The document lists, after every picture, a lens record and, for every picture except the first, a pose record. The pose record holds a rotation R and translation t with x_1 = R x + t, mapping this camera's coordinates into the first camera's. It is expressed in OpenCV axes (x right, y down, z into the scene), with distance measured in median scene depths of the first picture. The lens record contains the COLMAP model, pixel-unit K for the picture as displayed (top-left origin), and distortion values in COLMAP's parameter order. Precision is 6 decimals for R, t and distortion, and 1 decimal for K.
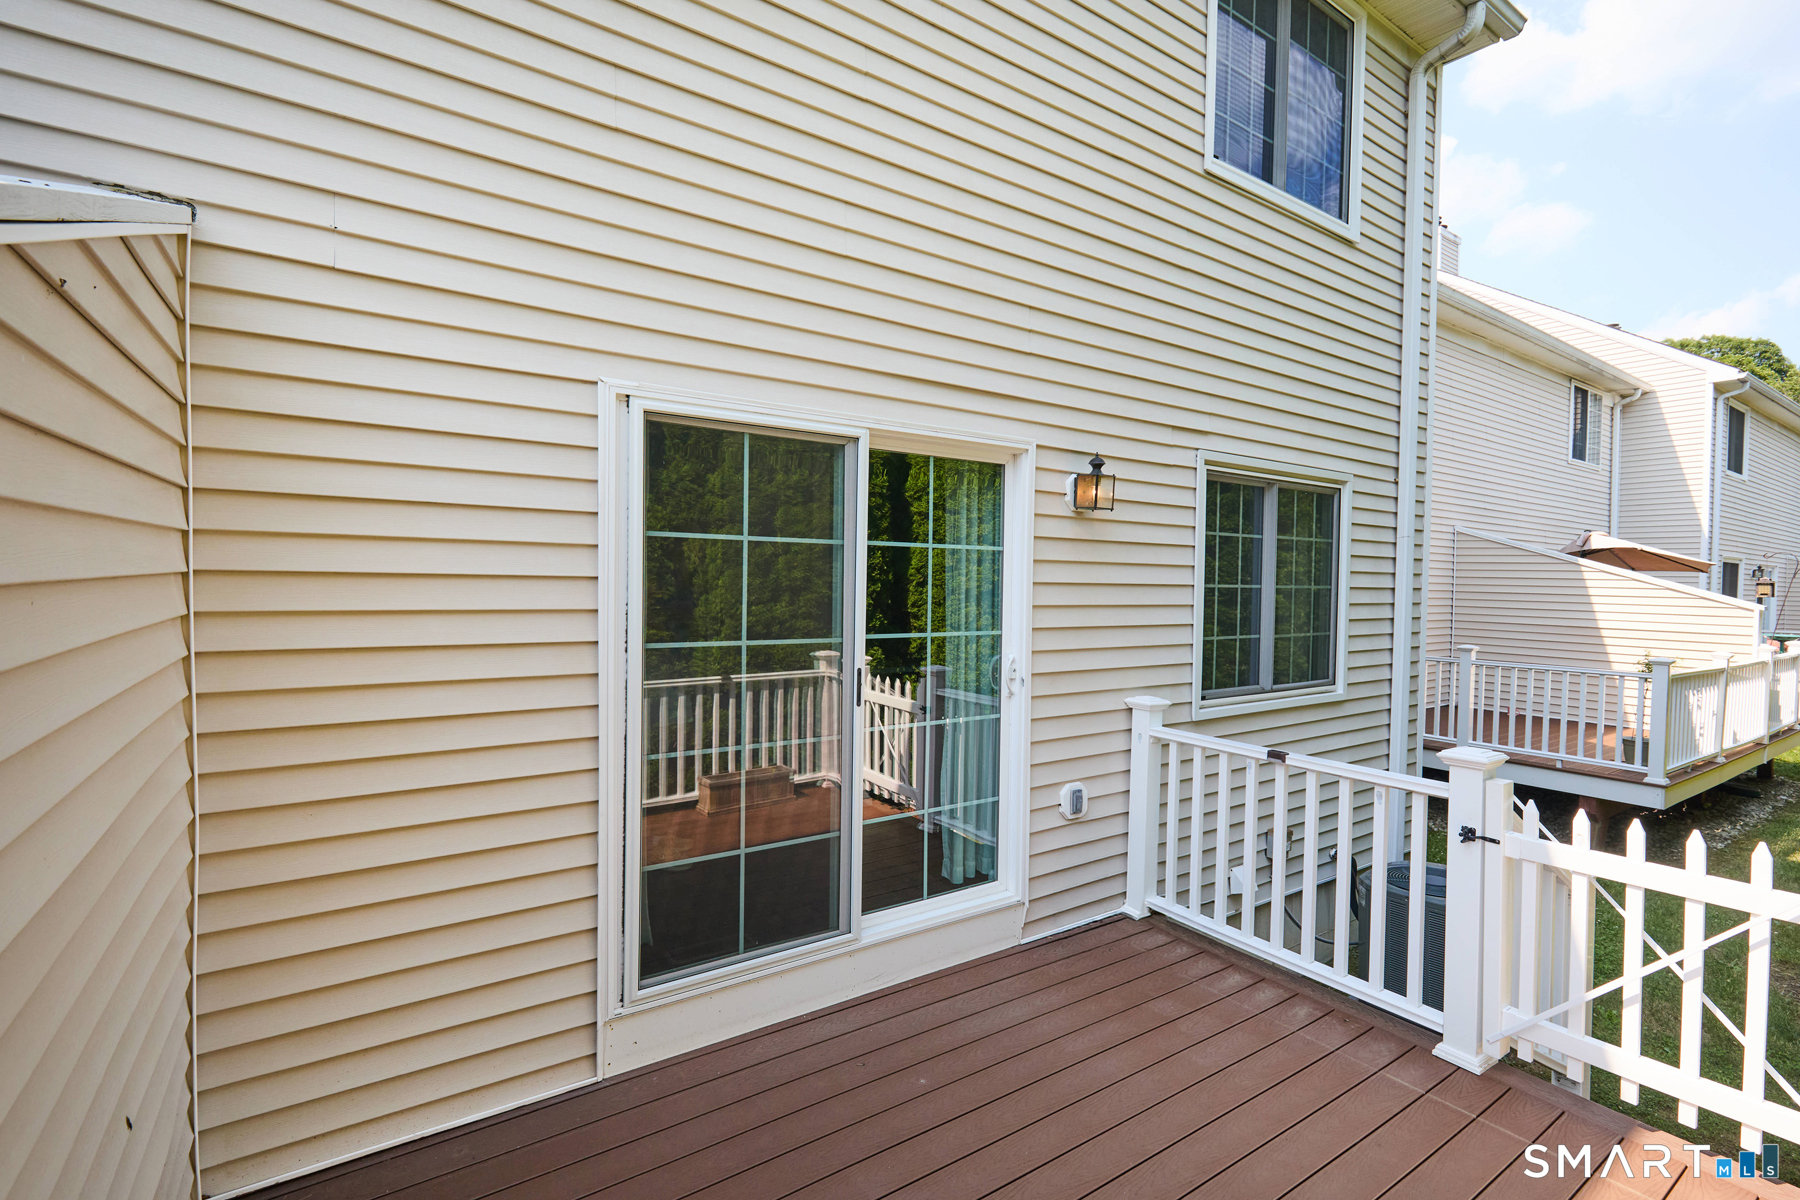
lens RADIAL K [[821.4, 0, 901.3], [0, 821.4, 601.8], [0, 0, 1]] dist [-0.000959, -0.000007]
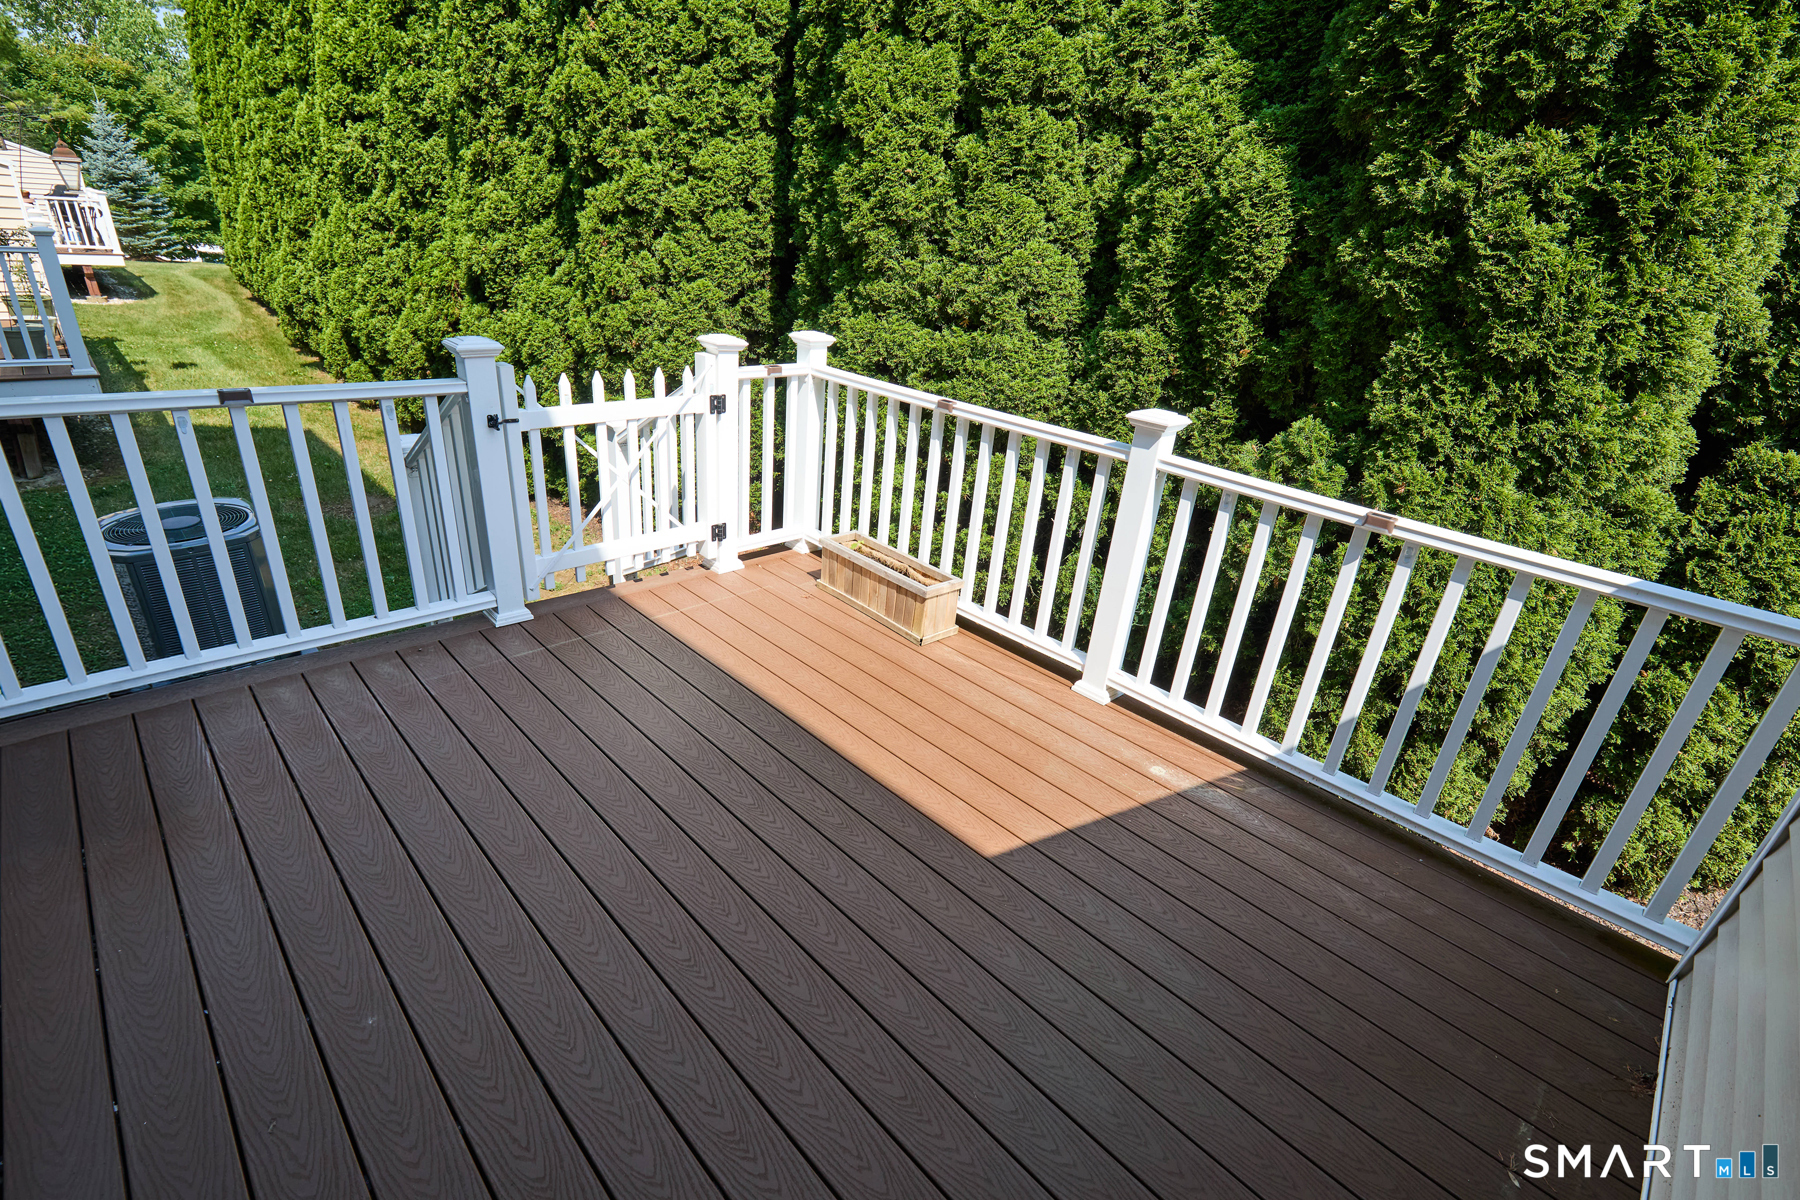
lens RADIAL K [[821.4, 0, 904.0], [0, 821.4, 606.4], [0, 0, 1]] dist [-0.000959, -0.000007]
pose [[-0.171927, -0.437414, 0.882672, -0.420238], [-0.067109, 0.899133, 0.432500, 0.005216], [-0.982821, 0.015123, -0.183939, 0.659645]]
